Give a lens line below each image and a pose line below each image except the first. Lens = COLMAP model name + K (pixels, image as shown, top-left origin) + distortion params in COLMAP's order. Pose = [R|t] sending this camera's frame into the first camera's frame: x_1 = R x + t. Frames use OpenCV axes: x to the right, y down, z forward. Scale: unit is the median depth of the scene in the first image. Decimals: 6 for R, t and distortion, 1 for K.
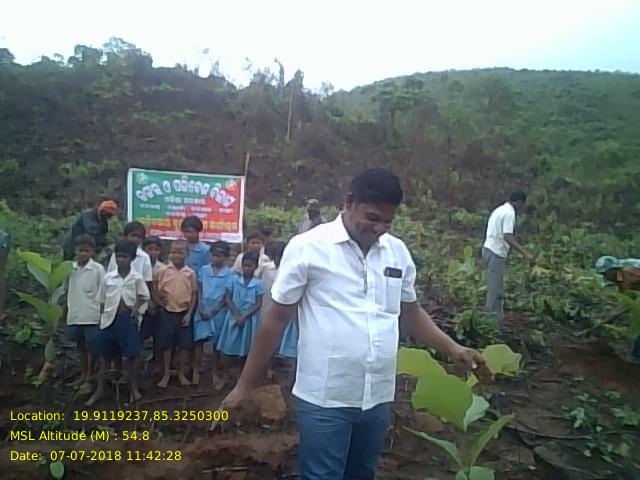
lens RADIAL K [[522.4, 0, 318.2], [0, 522.4, 240.7], [0, 0, 1]] dist [0.088347, -0.152863]
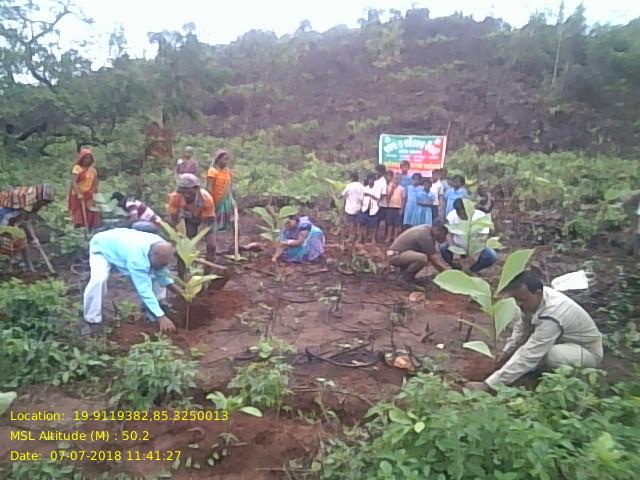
lens RADIAL K [[520.3, 0, 317.7], [0, 520.3, 242.0], [0, 0, 1]] dist [0.084853, -0.151044]
pose [[0.874031, 0.067981, -0.481090, 0.055503], [-0.018347, 0.994075, 0.107136, 0.006641], [0.485523, -0.084814, 0.870100, -0.113312]]
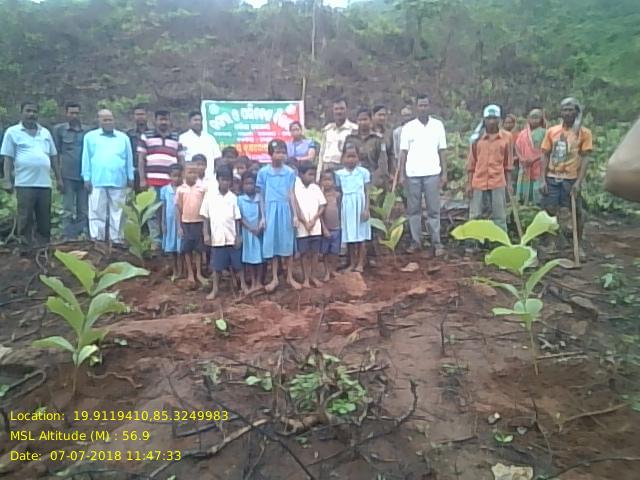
lens RADIAL K [[523.4, 0, 318.6], [0, 523.4, 238.2], [0, 0, 1]] dist [0.090454, -0.154784]
pose [[0.996602, -0.057811, -0.058673, -0.010059], [0.065503, 0.988123, 0.139004, 0.002051], [0.049940, -0.142375, 0.988552, -0.024190]]
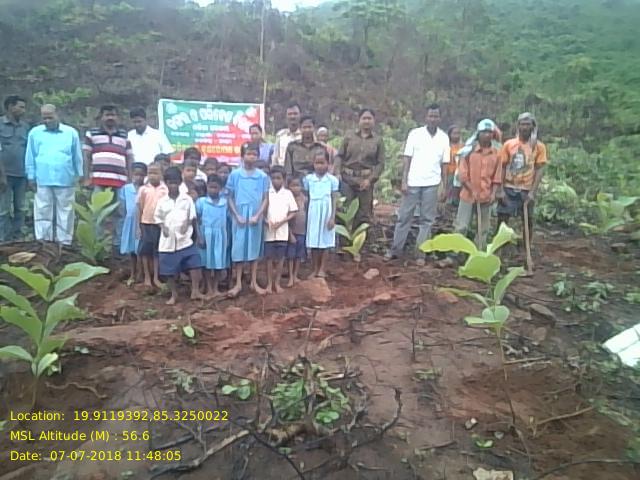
lens RADIAL K [[523.0, 0, 319.4], [0, 523.0, 238.0], [0, 0, 1]] dist [0.091402, -0.152036]
pose [[0.997824, -0.040713, 0.051856, -0.015893], [0.033260, 0.989976, 0.137260, 0.001382], [-0.056925, -0.135237, 0.989177, -0.023540]]
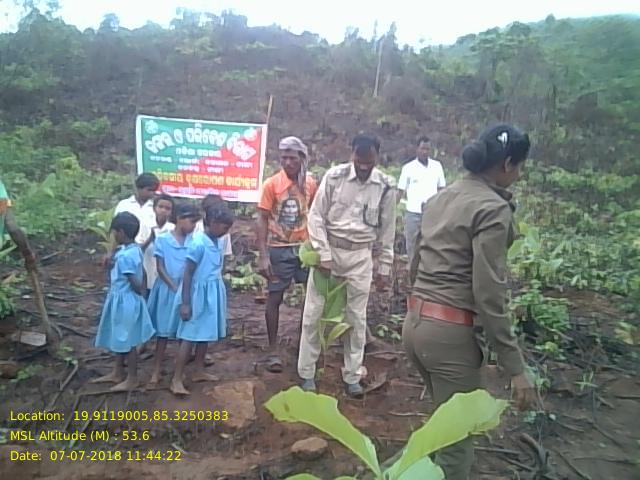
lens RADIAL K [[522.4, 0, 318.2], [0, 522.4, 240.7], [0, 0, 1]] dist [0.088347, -0.152863]
pose [[0.983888, 0.031369, -0.176014, 0.017321], [-0.018149, 0.996926, 0.076221, -0.000047], [0.177864, -0.071798, 0.981432, 0.027882]]
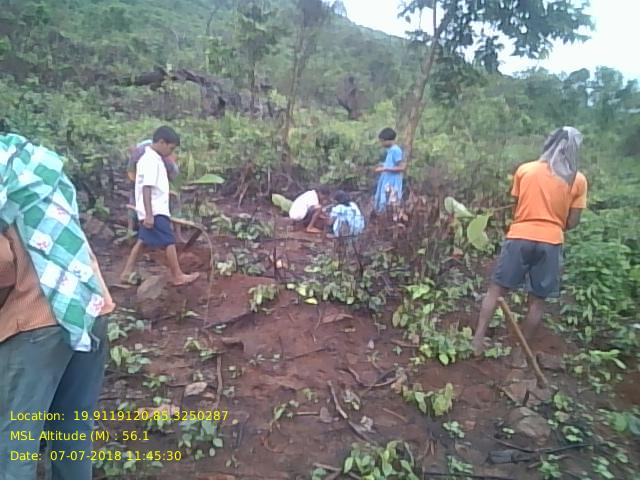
lens RADIAL K [[523.4, 0, 318.6], [0, 523.4, 238.2], [0, 0, 1]] dist [0.090454, -0.154784]
pose [[0.680661, -0.131028, 0.720786, 0.085702], [-0.048321, 0.973703, 0.222635, 0.001941], [-0.731003, -0.186369, 0.656430, 0.023531]]
